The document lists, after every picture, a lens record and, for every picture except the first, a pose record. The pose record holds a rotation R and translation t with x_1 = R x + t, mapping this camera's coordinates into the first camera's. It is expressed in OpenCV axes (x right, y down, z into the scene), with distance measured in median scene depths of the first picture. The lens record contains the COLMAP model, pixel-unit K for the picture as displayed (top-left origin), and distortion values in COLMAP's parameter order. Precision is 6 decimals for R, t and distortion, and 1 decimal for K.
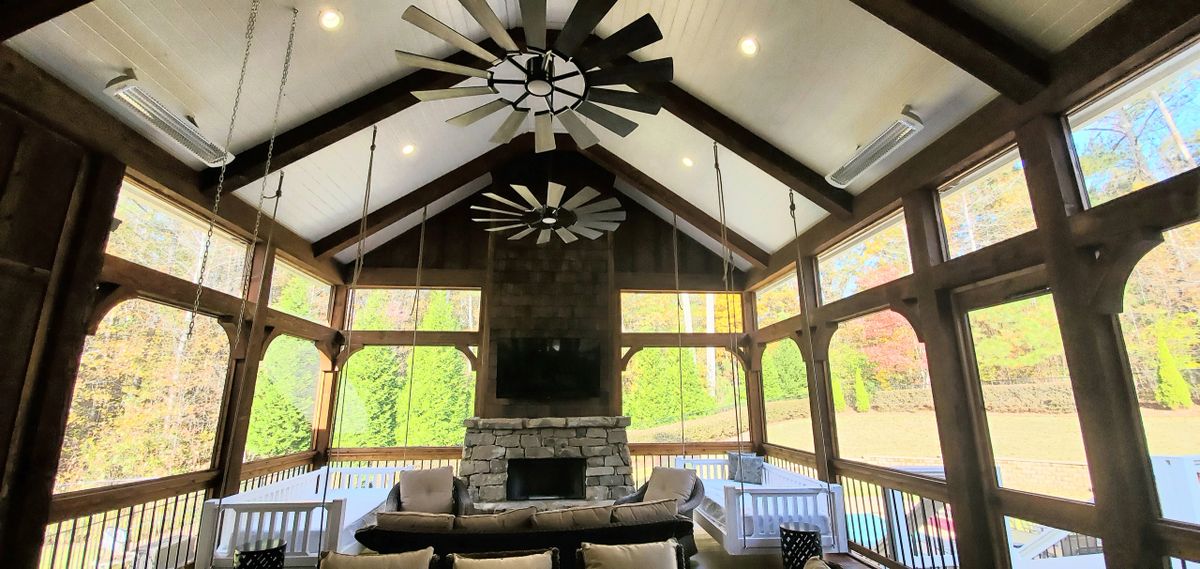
lens RADIAL K [[491.1, 0, 601.5], [0, 491.1, 286.9], [0, 0, 1]] dist [0.000158, -0.000281]
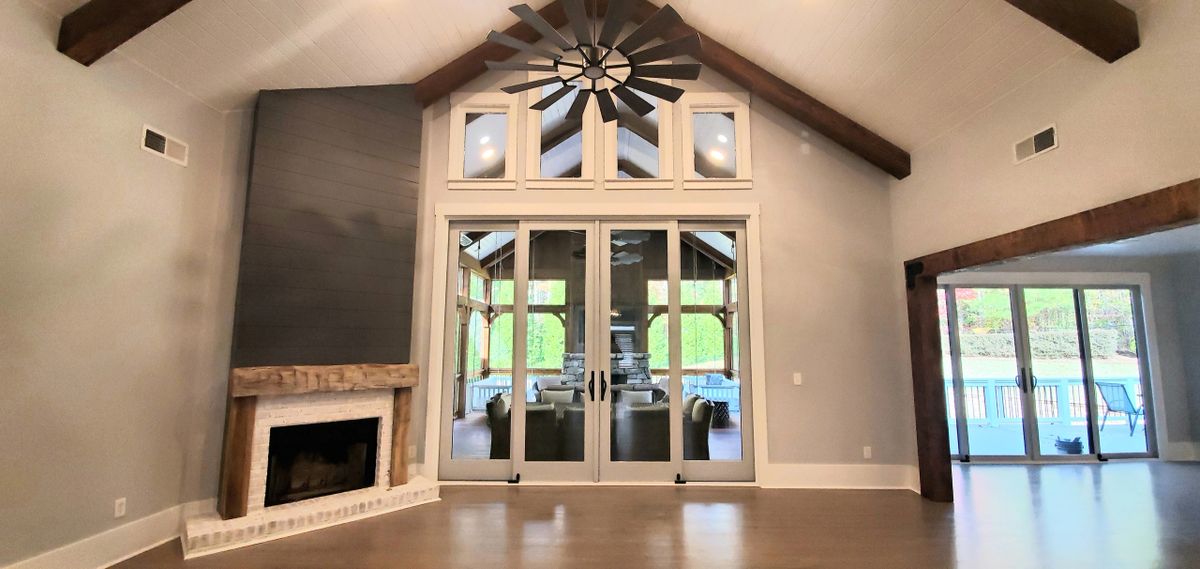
lens RADIAL K [[491.1, 0, 601.2], [0, 491.1, 285.1], [0, 0, 1]] dist [0.000158, -0.000281]
pose [[0.993716, -0.004548, -0.111838, 0.071115], [0.016751, 0.993965, 0.108412, -0.166962], [0.110670, -0.109604, 0.987795, -0.702074]]
